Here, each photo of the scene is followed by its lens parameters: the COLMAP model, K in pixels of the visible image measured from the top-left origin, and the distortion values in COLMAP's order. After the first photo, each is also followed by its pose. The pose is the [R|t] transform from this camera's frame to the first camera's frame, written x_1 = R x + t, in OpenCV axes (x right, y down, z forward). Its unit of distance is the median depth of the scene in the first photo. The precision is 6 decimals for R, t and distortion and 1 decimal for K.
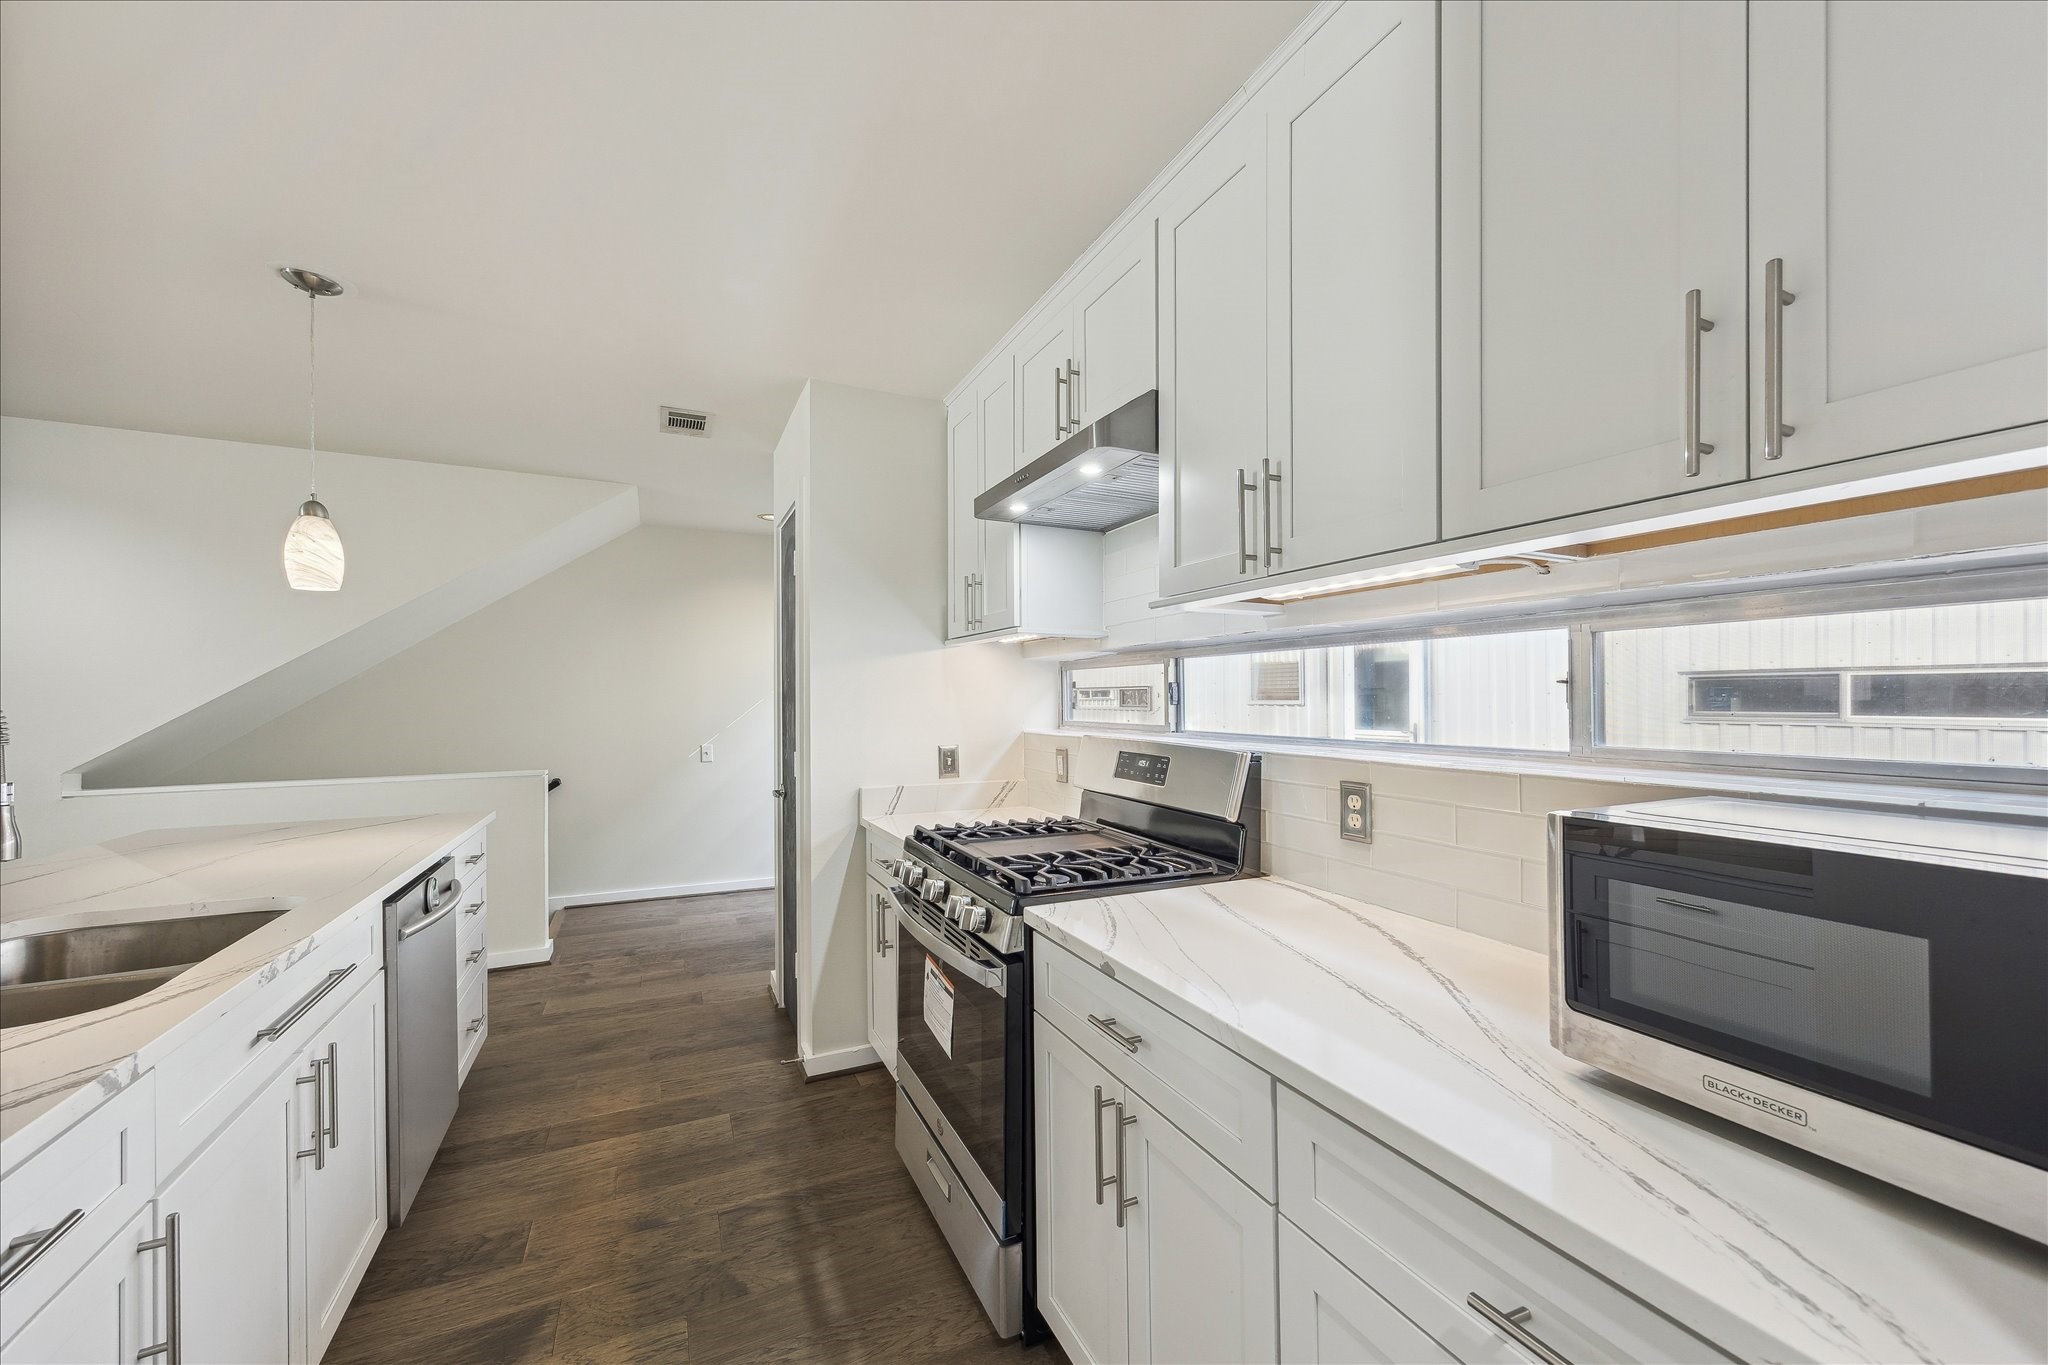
lens RADIAL K [[811.8, 0, 1024.0], [0, 811.8, 682.5], [0, 0, 1]] dist [-0.001491, -0.000504]
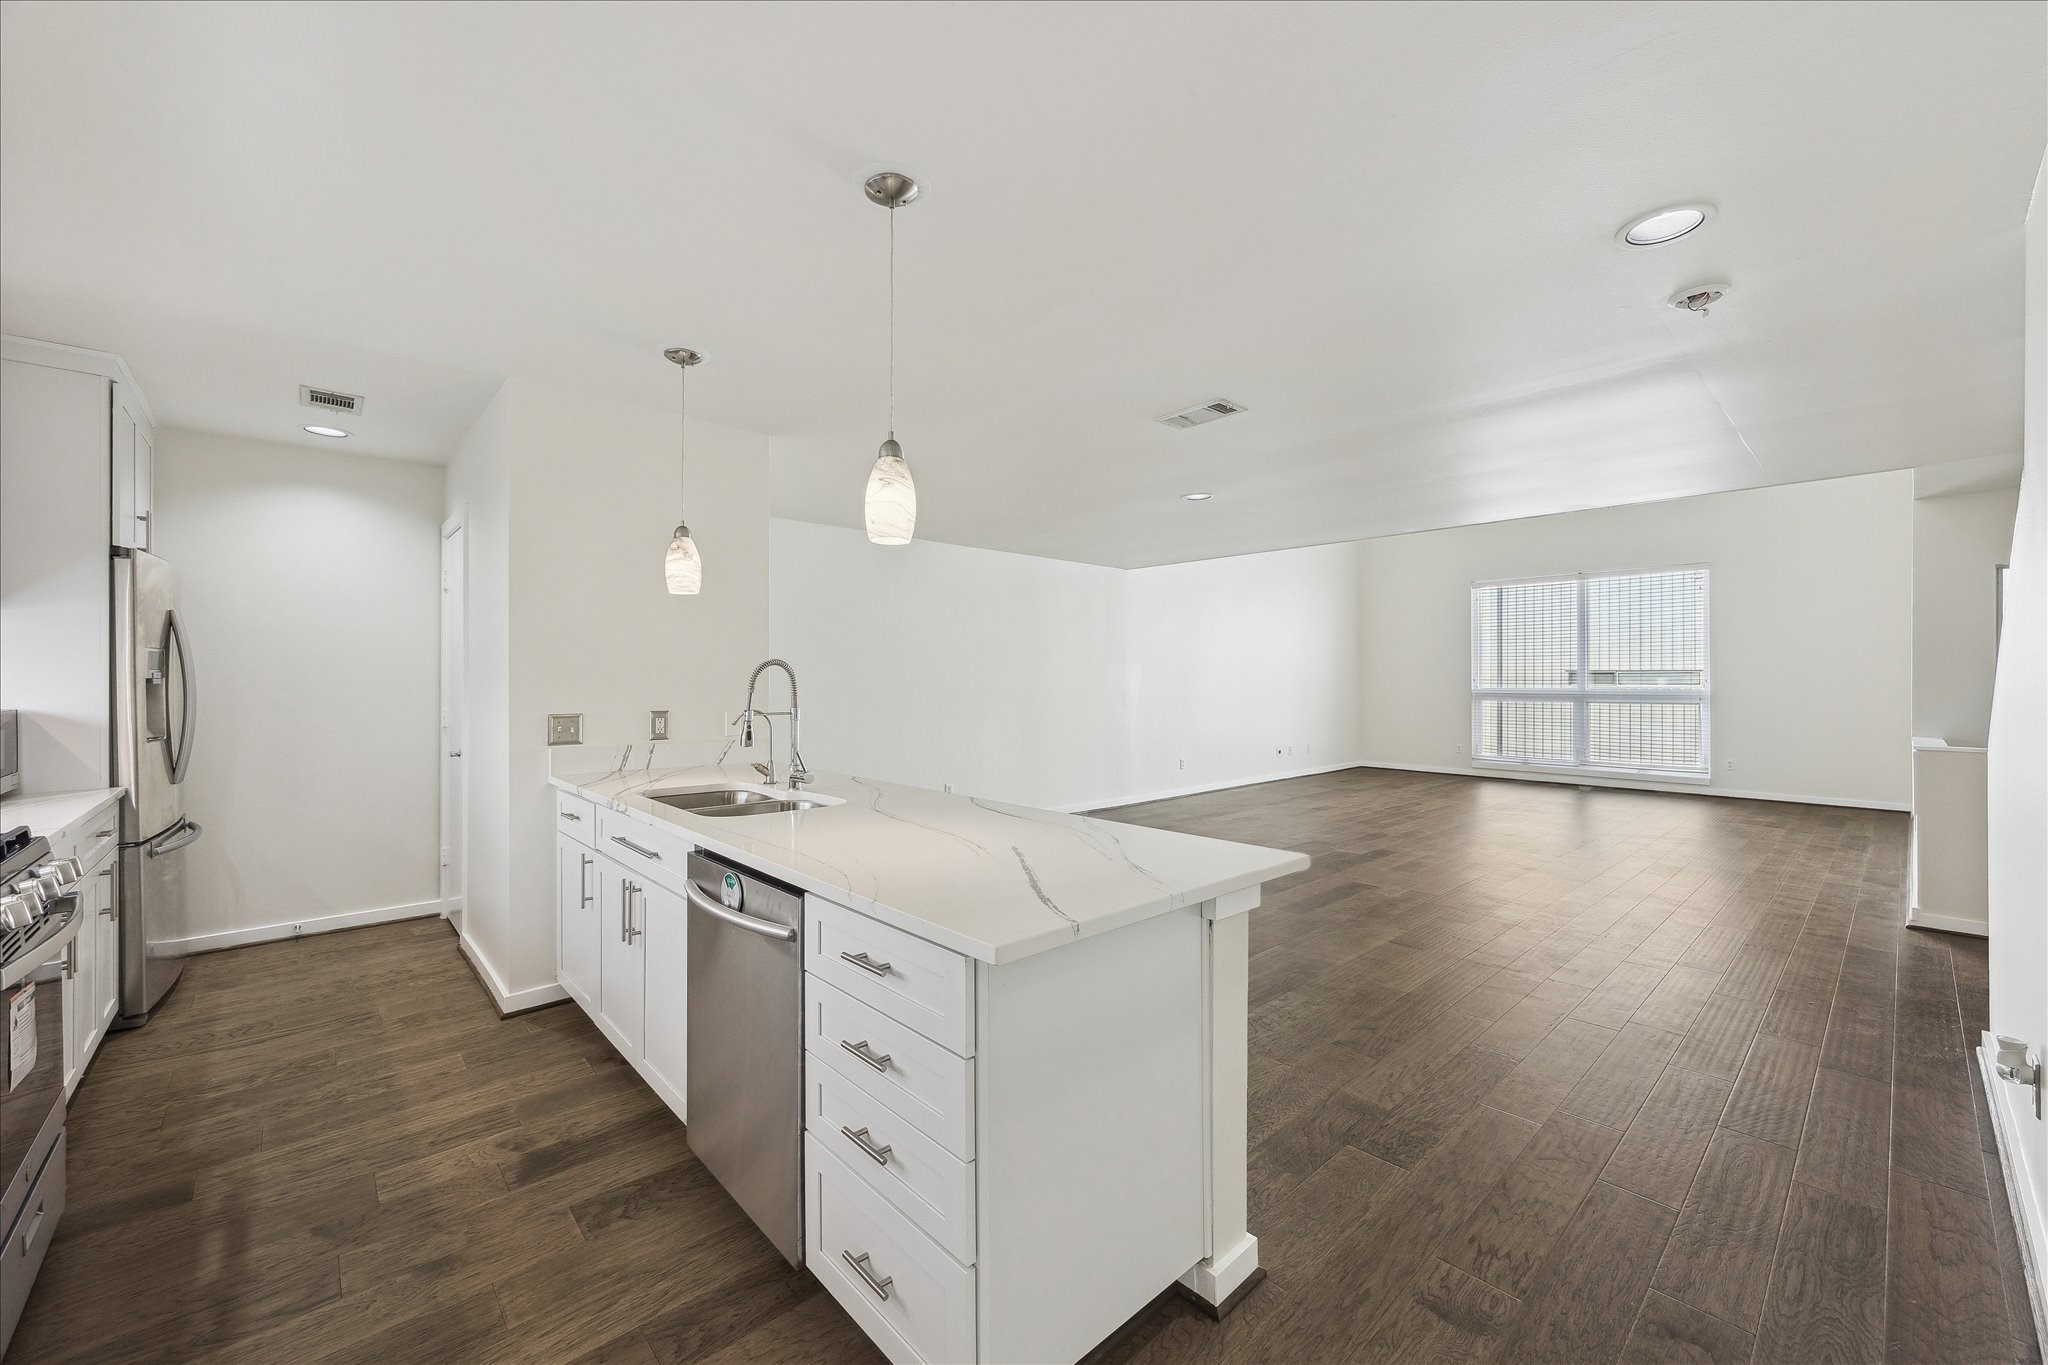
lens RADIAL K [[811.8, 0, 1024.0], [0, 811.8, 682.5], [0, 0, 1]] dist [-0.001491, -0.000504]
pose [[-0.951682, 0.002647, -0.307074, -0.820391], [0.005112, 0.999961, -0.007223, 0.042532], [0.307043, -0.008444, -0.951658, 2.086207]]
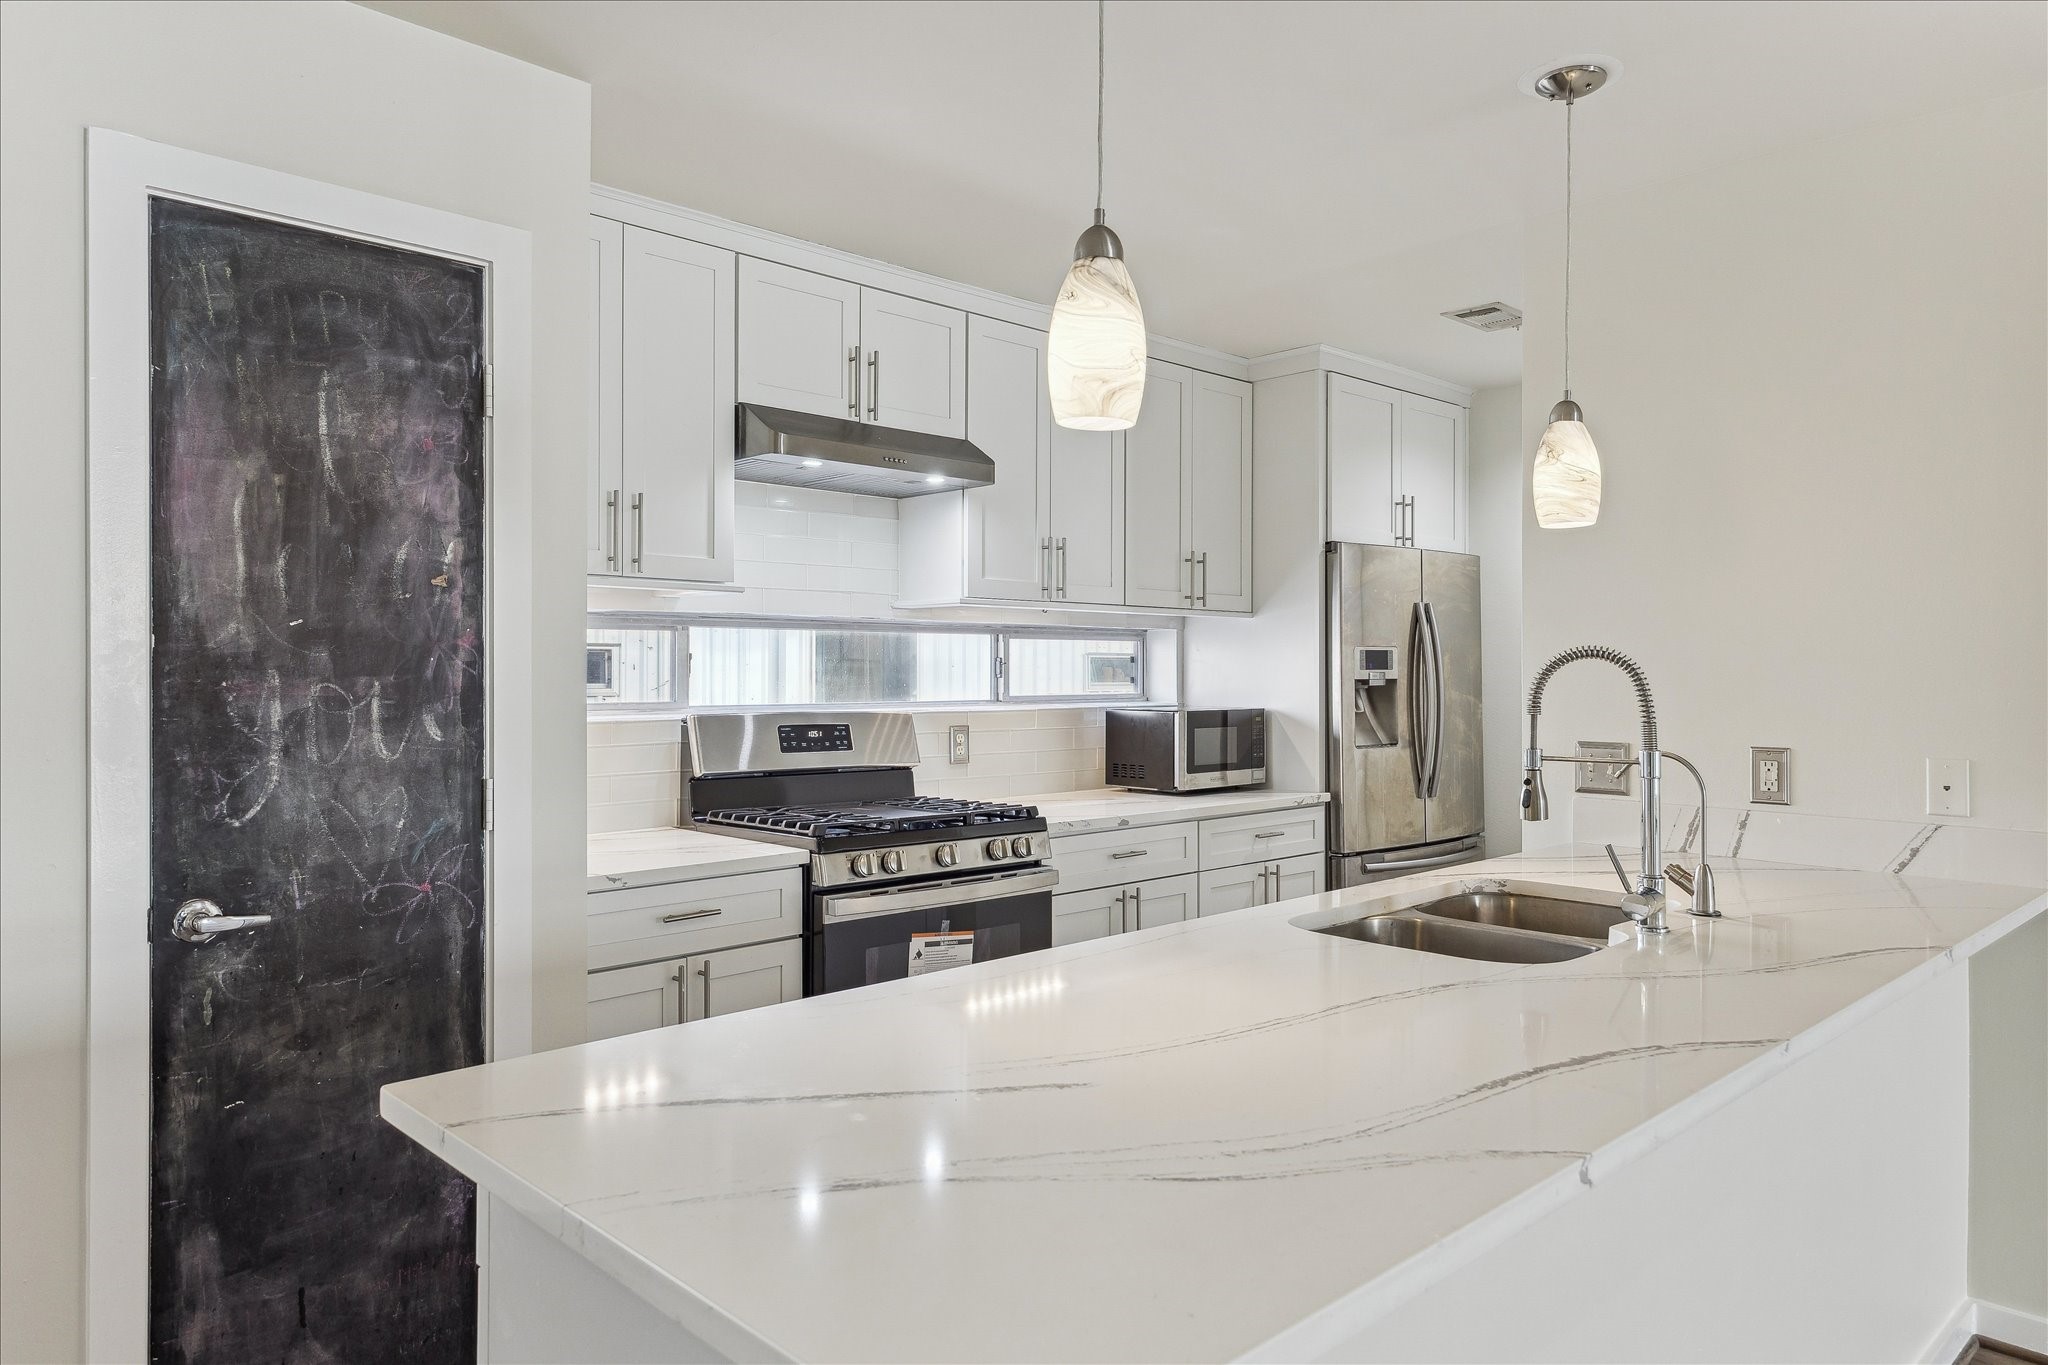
lens RADIAL K [[1327.1, 0, 1024.0], [0, 1327.1, 682.5], [0, 0, 1]] dist [-0.000439, -0.000560]
pose [[-0.335752, -0.007178, 0.941923, -1.703653], [-0.019279, 0.999814, 0.000747, 0.029903], [-0.941753, -0.017909, -0.335828, 1.455087]]
